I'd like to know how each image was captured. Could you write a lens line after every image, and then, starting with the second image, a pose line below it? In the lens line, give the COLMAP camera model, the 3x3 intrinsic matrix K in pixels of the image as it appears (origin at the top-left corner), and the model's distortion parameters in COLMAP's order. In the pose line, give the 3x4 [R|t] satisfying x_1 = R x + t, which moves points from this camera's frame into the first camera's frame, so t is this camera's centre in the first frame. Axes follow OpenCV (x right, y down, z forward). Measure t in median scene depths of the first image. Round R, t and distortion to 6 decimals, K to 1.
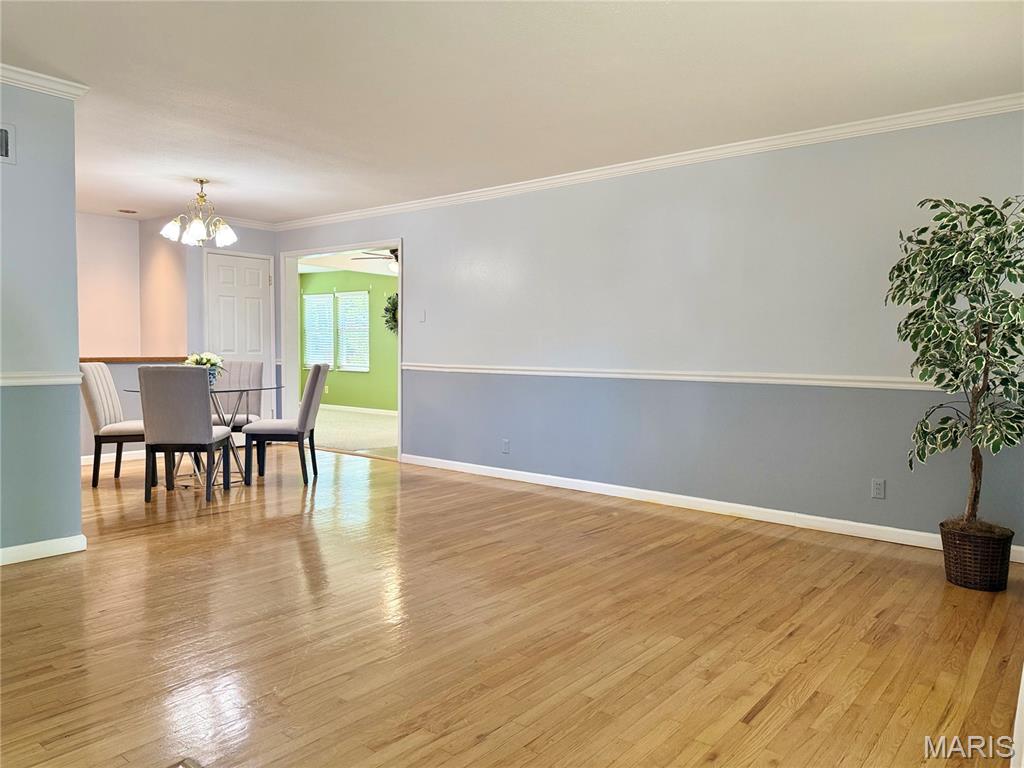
lens RADIAL K [[744.3, 0, 516.6], [0, 744.3, 386.1], [0, 0, 1]] dist [0.154601, -0.241022]
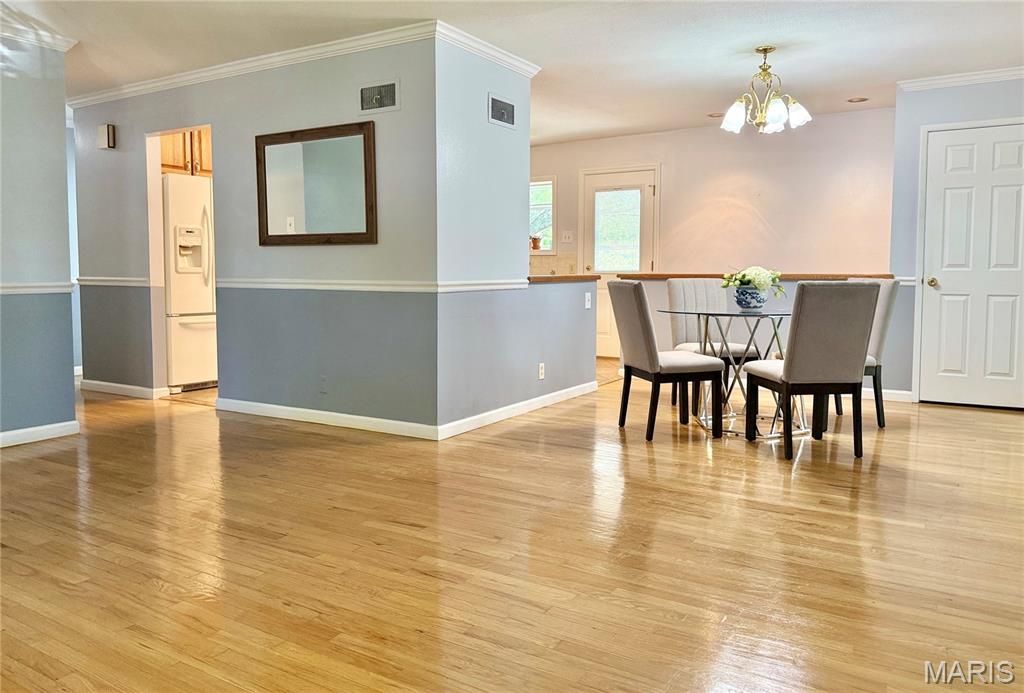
lens RADIAL K [[764.5, 0, 484.3], [0, 764.5, 310.2], [0, 0, 1]] dist [-0.004343, -0.005199]
pose [[0.112556, 0.053591, -0.992199, 0.549894], [-0.056303, 0.997284, 0.047478, -0.030138], [0.992049, 0.050520, 0.115267, 0.971238]]
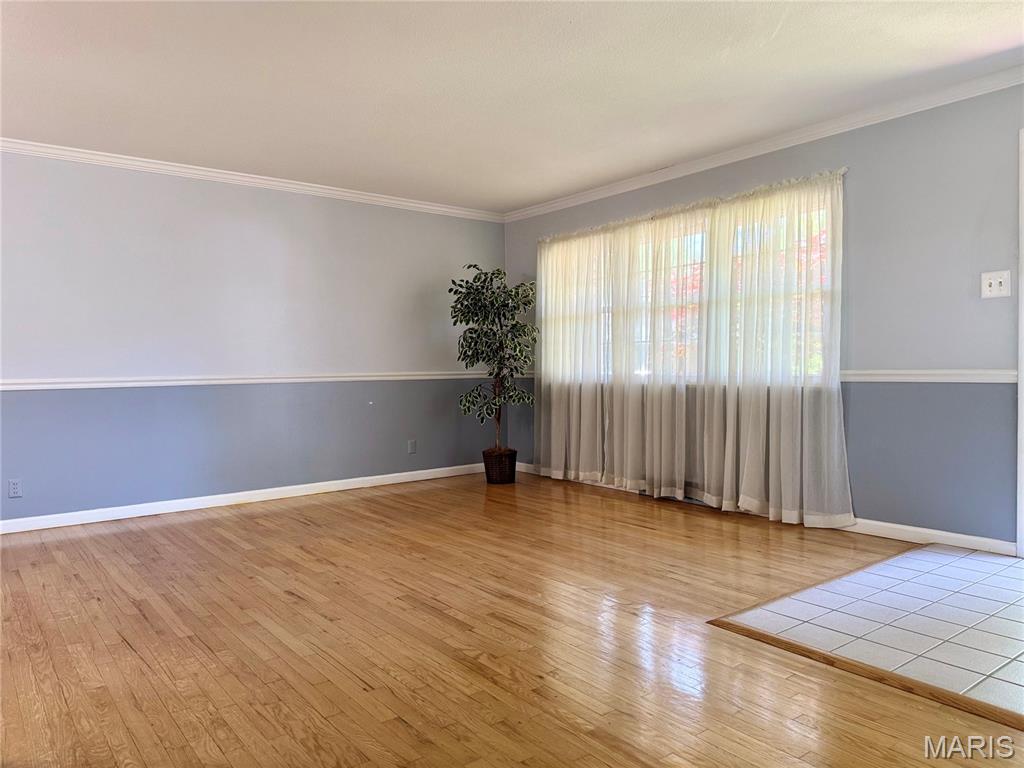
lens RADIAL K [[744.3, 0, 516.6], [0, 744.3, 386.1], [0, 0, 1]] dist [0.154601, -0.241022]
pose [[0.202618, -0.049273, 0.978017, -1.028348], [0.067176, 0.997080, 0.036316, -0.024925], [-0.976951, 0.058341, 0.205336, 0.546812]]
